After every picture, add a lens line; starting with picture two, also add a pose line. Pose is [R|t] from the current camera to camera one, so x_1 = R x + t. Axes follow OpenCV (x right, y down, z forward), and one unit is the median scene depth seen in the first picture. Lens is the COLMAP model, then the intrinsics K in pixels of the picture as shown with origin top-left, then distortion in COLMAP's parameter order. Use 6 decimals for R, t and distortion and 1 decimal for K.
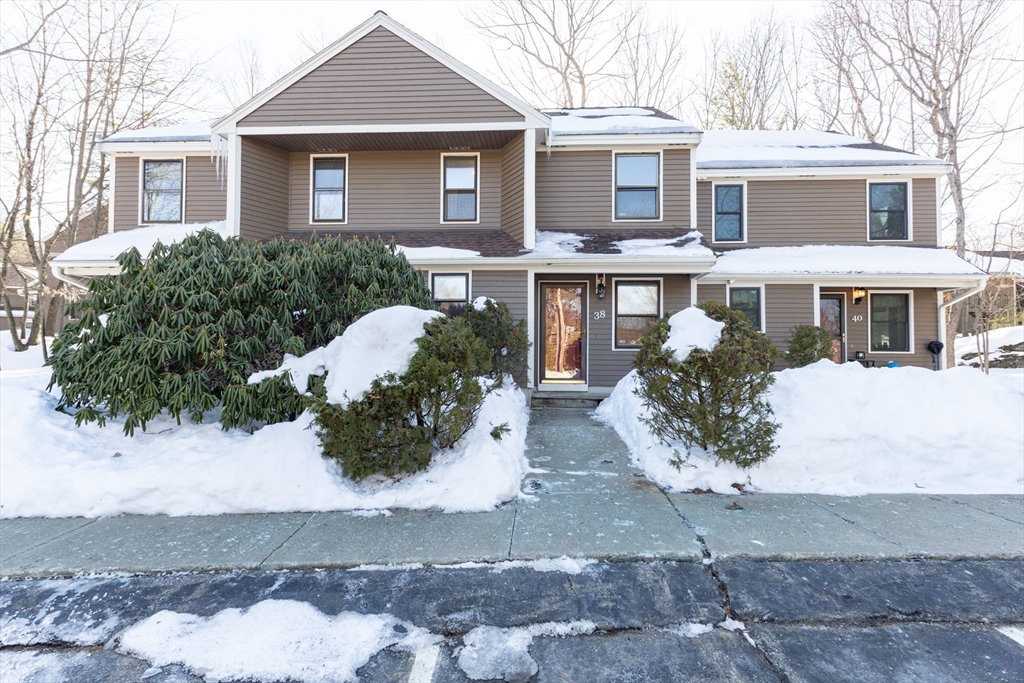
lens RADIAL K [[503.0, 0, 522.4], [0, 503.0, 343.1], [0, 0, 1]] dist [-0.000142, -0.000002]
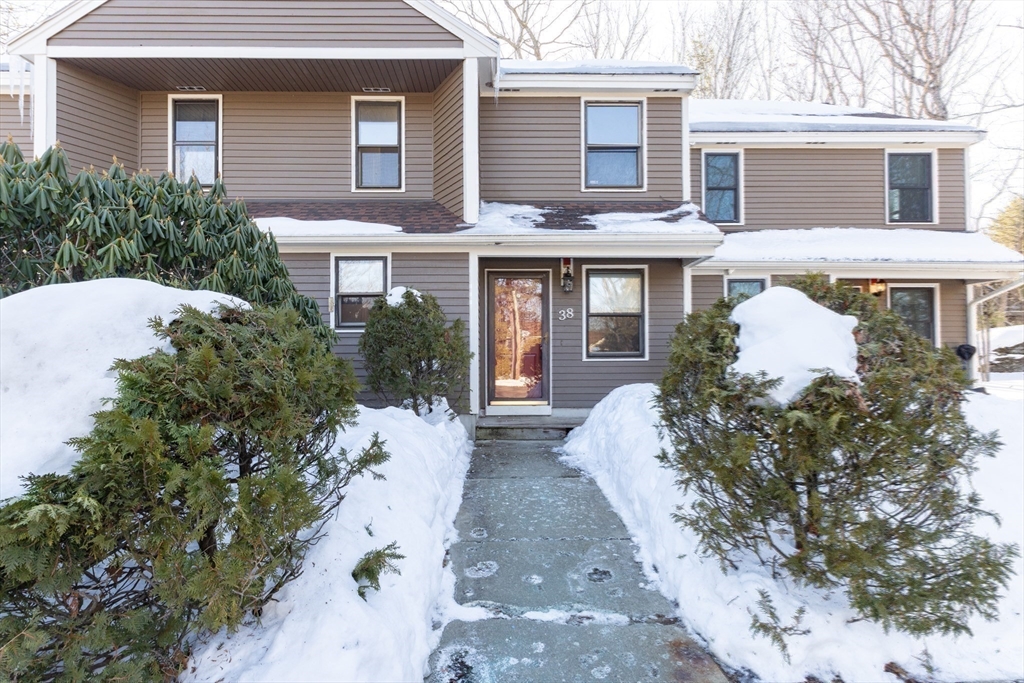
lens RADIAL K [[503.0, 0, 522.4], [0, 503.0, 343.1], [0, 0, 1]] dist [-0.000142, -0.000002]
pose [[0.996130, -0.008611, 0.087465, 0.021783], [0.009386, 0.999920, -0.008451, -0.006771], [-0.087385, 0.009239, 0.996132, 0.255700]]
